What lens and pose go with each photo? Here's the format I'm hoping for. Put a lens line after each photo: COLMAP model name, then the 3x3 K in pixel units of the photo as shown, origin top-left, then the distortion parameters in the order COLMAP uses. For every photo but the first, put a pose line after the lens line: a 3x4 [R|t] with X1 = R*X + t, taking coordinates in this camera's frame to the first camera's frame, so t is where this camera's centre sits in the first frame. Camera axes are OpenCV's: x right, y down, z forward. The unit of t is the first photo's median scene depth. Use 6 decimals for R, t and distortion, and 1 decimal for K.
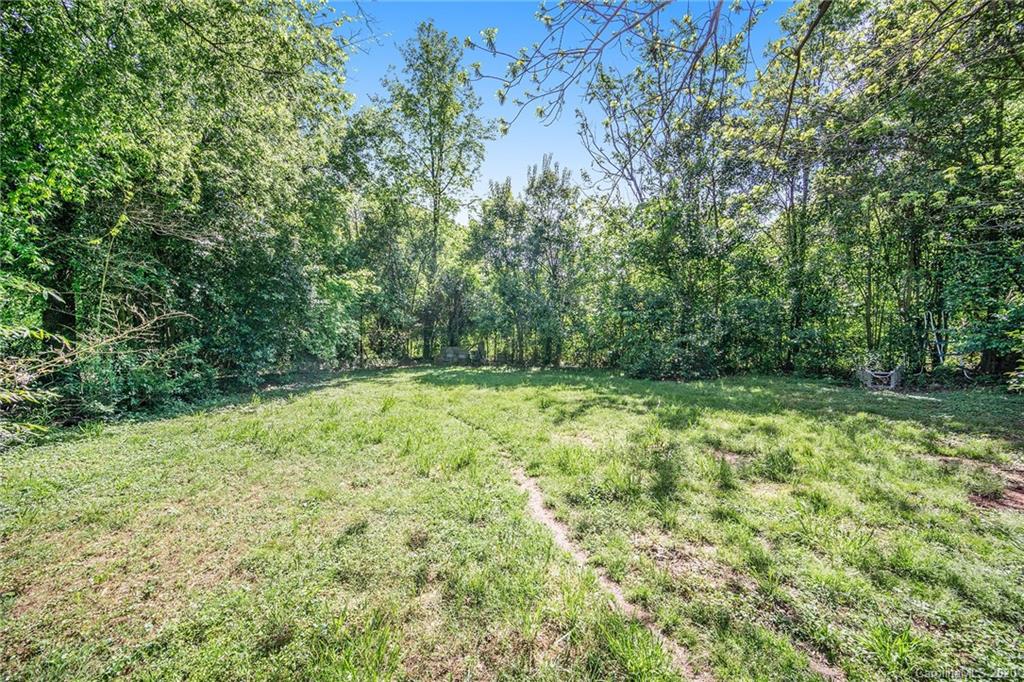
lens RADIAL K [[401.6, 0, 524.5], [0, 401.6, 349.8], [0, 0, 1]] dist [0.001376, -0.000009]
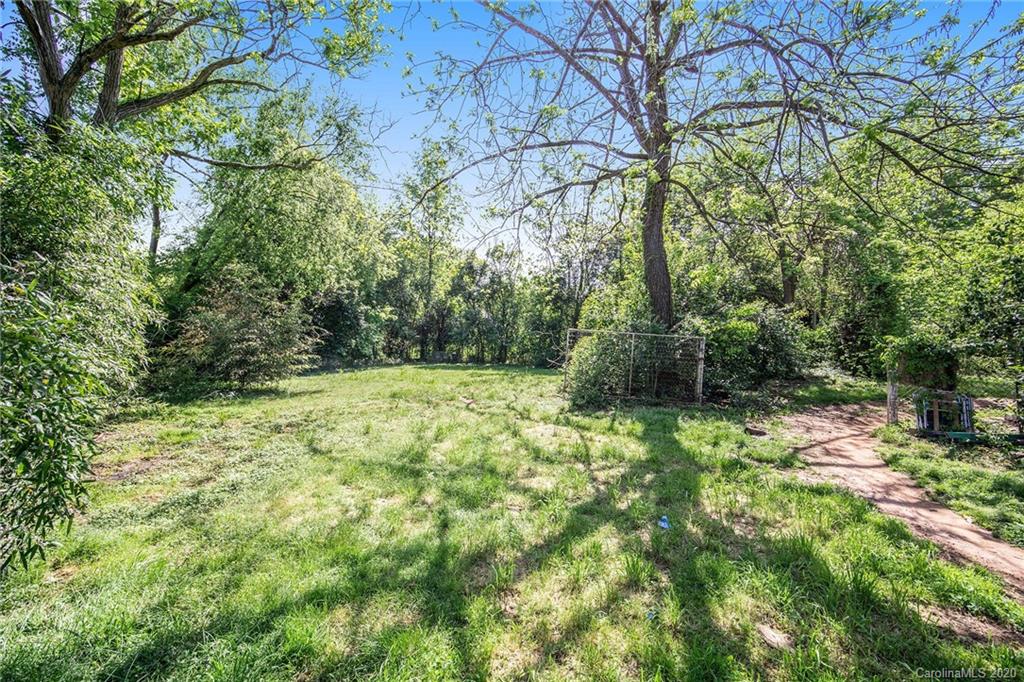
lens RADIAL K [[407.4, 0, 522.2], [0, 407.4, 350.9], [0, 0, 1]] dist [0.000746, 0.000003]
pose [[0.999848, 0.015510, -0.007936, 0.148443], [-0.015693, 0.999598, -0.023620, 0.023680], [0.007567, 0.023741, 0.999690, -0.548534]]
